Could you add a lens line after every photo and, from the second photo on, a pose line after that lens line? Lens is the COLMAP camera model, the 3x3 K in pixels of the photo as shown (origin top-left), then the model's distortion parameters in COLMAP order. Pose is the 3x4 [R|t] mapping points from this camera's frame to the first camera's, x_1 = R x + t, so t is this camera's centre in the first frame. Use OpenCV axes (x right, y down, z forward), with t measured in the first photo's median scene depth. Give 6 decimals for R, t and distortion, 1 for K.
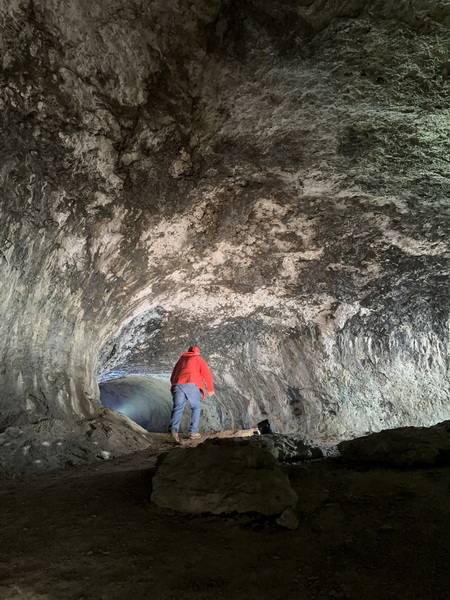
lens RADIAL K [[419.5, 0, 224.3], [0, 419.5, 302.7], [0, 0, 1]] dist [0.134706, -0.193960]
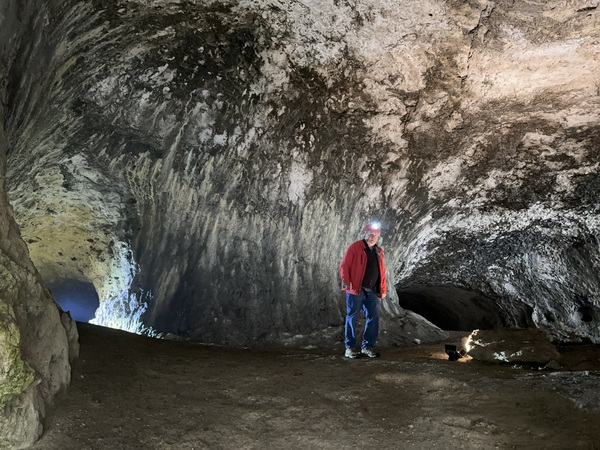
lens RADIAL K [[419.5, 0, 301.8], [0, 419.5, 228.9], [0, 0, 1]] dist [0.134706, -0.193960]
pose [[0.905956, -0.076840, -0.416341, -0.003678], [0.092599, 0.995545, 0.017759, -0.051893], [0.413121, -0.054641, 0.909035, -0.284075]]
